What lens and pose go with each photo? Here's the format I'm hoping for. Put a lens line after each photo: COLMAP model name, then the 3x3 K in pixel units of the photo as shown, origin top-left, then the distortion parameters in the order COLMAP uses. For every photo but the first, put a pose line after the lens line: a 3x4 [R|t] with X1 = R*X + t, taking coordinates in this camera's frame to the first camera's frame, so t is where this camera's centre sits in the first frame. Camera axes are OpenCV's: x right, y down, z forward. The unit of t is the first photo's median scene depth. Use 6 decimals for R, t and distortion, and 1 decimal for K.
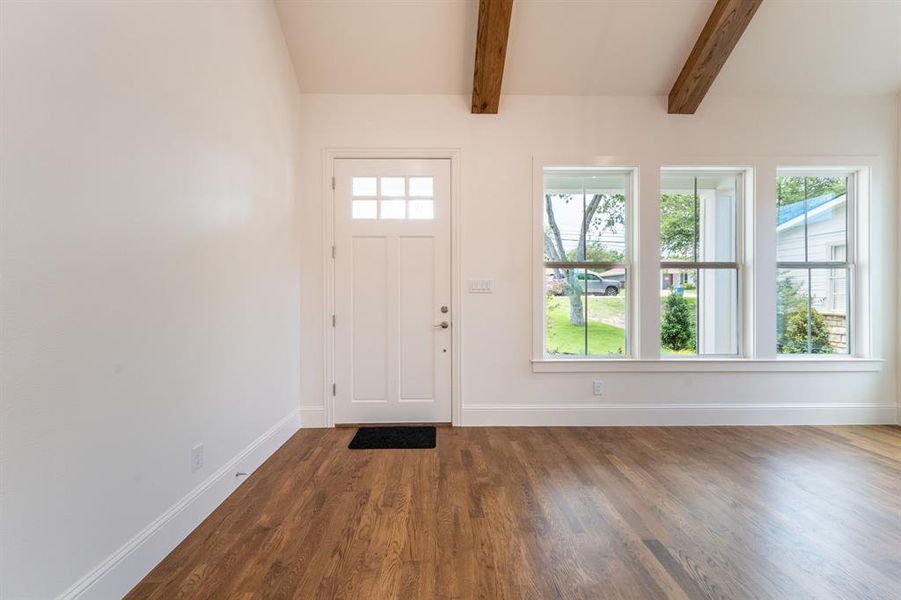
lens RADIAL K [[361.0, 0, 441.6], [0, 361.0, 297.9], [0, 0, 1]] dist [0.000194, -0.000056]
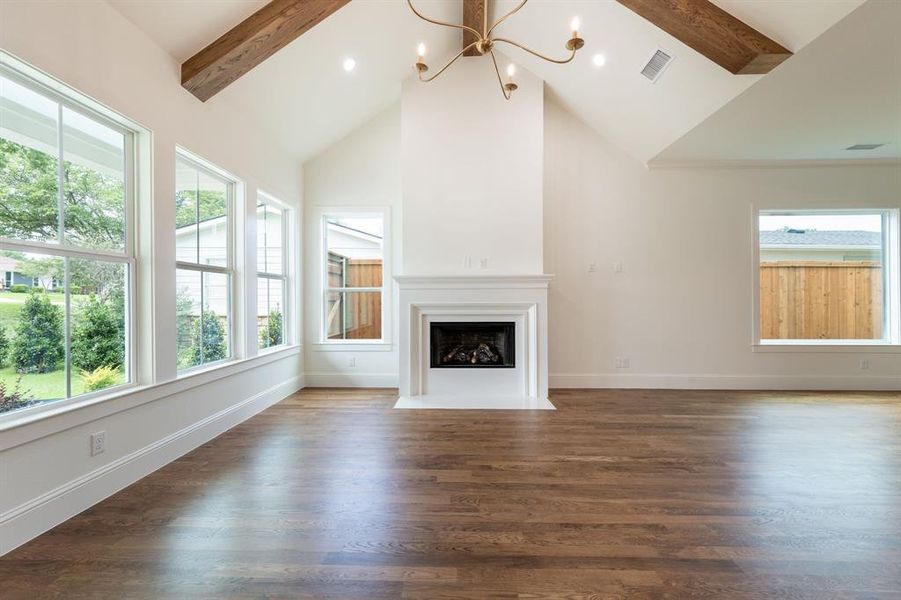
lens RADIAL K [[356.7, 0, 452.5], [0, 356.7, 298.1], [0, 0, 1]] dist [-0.000477, -0.000245]
pose [[0.030826, 0.003367, 0.999519, -0.187450], [0.008018, 0.999961, -0.003615, -0.003664], [-0.999493, 0.008126, 0.030798, 0.339940]]
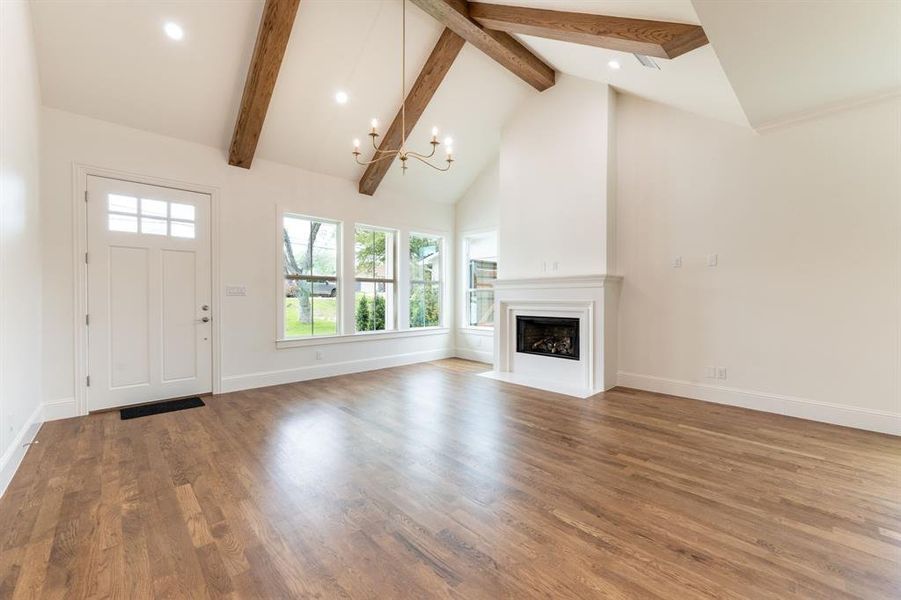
lens RADIAL K [[364.5, 0, 455.3], [0, 364.5, 297.9], [0, 0, 1]] dist [0.000108, -0.000166]
pose [[0.731429, 0.000012, 0.681917, -0.233211], [0.002790, 0.999992, -0.003010, 0.002383], [-0.681911, 0.004104, 0.731423, -0.602192]]
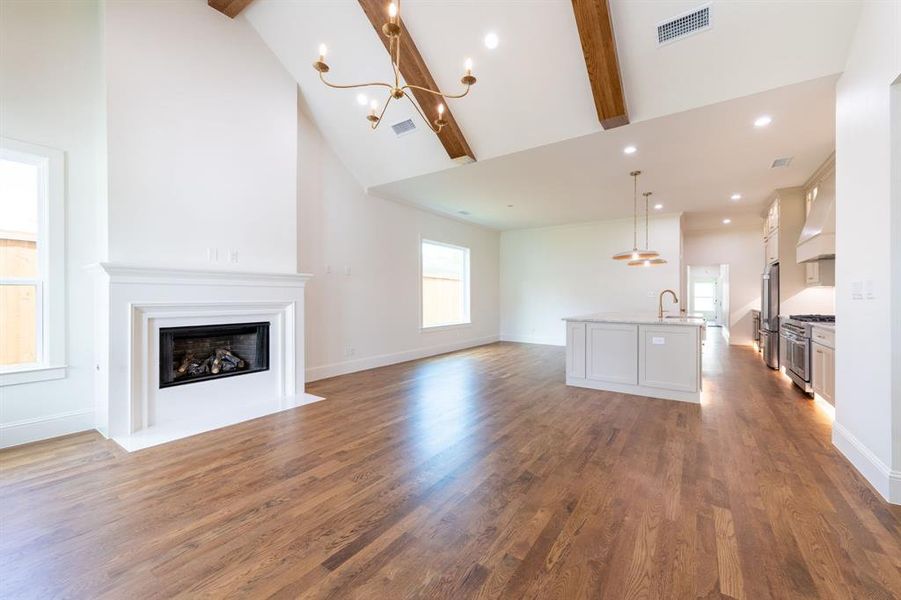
lens RADIAL K [[356.7, 0, 452.5], [0, 356.7, 298.1], [0, 0, 1]] dist [-0.000477, -0.000245]
pose [[-0.821543, -0.001149, 0.570145, -0.104712], [0.002584, 0.999980, 0.005738, -0.006867], [-0.570141, 0.006187, -0.821524, 0.823317]]
